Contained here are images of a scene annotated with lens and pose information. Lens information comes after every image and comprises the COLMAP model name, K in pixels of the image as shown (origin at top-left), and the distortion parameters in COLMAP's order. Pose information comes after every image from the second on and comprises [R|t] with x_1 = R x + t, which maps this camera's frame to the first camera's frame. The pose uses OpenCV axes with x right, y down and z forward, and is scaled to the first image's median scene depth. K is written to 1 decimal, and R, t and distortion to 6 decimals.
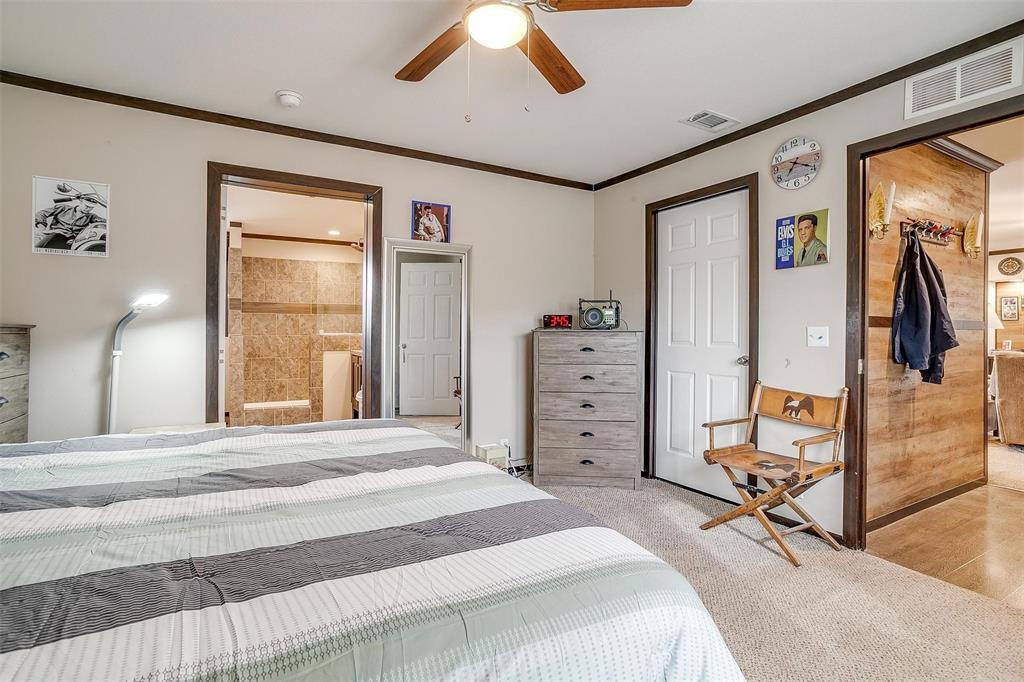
lens RADIAL K [[507.4, 0, 507.9], [0, 507.4, 331.2], [0, 0, 1]] dist [-0.048112, 0.024740]
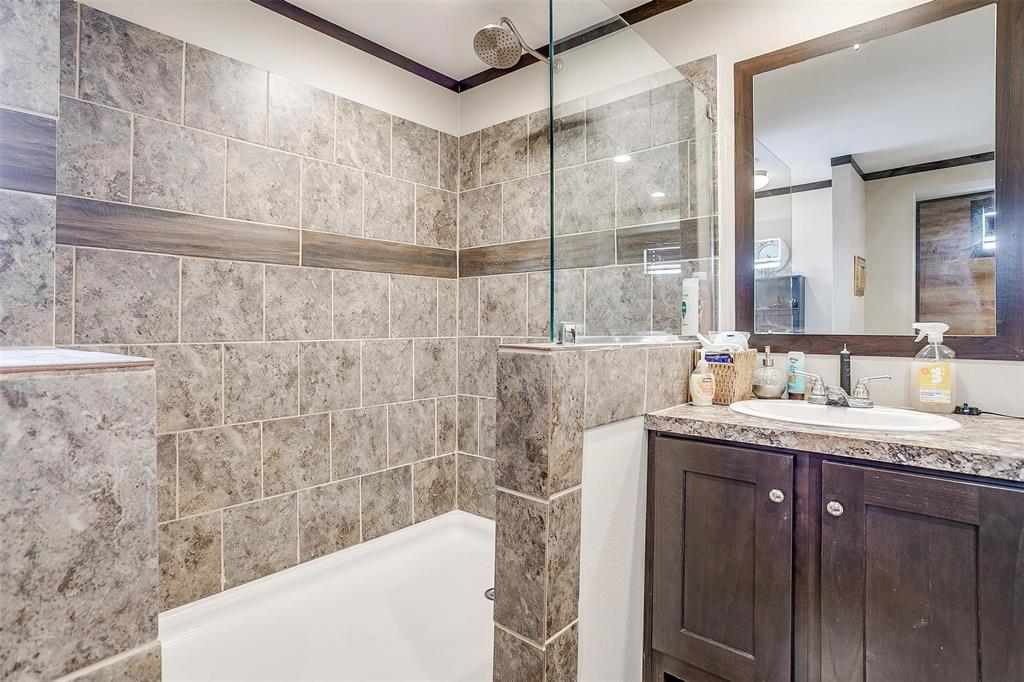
lens RADIAL K [[532.6, 0, 477.6], [0, 532.6, 320.1], [0, 0, 1]] dist [-0.030891, 0.006297]
pose [[0.951929, 0.004063, 0.306291, -0.901739], [-0.000624, 0.999936, -0.011326, -0.000485], [-0.306317, 0.010591, 0.951871, 1.587125]]
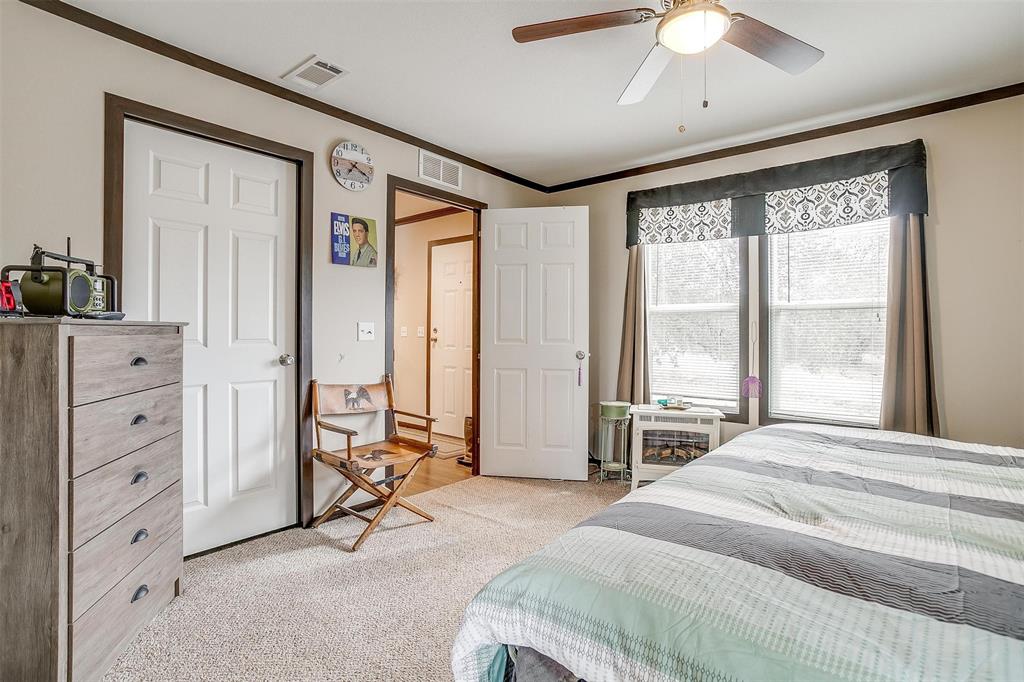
lens RADIAL K [[507.4, 0, 508.8], [0, 507.4, 332.1], [0, 0, 1]] dist [-0.048112, 0.024740]
pose [[-0.354169, -0.009643, 0.935132, -0.518627], [-0.010401, 0.999926, 0.006372, 0.001467], [-0.935124, -0.007469, -0.354243, 1.042392]]
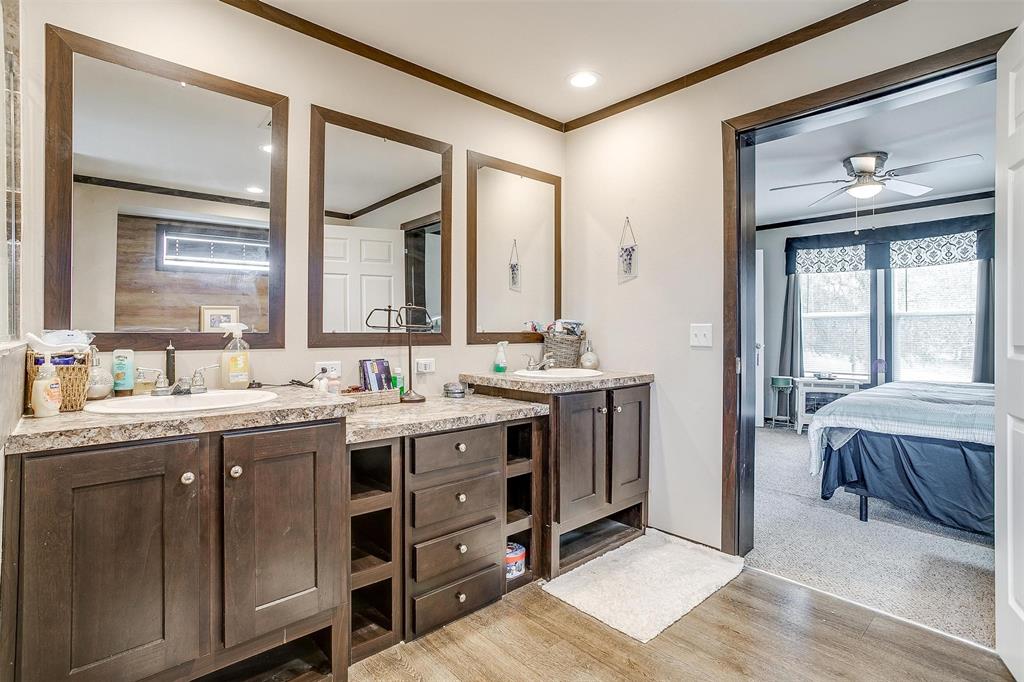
lens RADIAL K [[507.4, 0, 497.6], [0, 507.4, 330.6], [0, 0, 1]] dist [-0.048112, 0.024740]
pose [[-0.208692, -0.008548, 0.977944, -1.025460], [-0.006538, 0.999952, 0.007345, -0.000864], [-0.977960, -0.004861, -0.208737, 1.729315]]
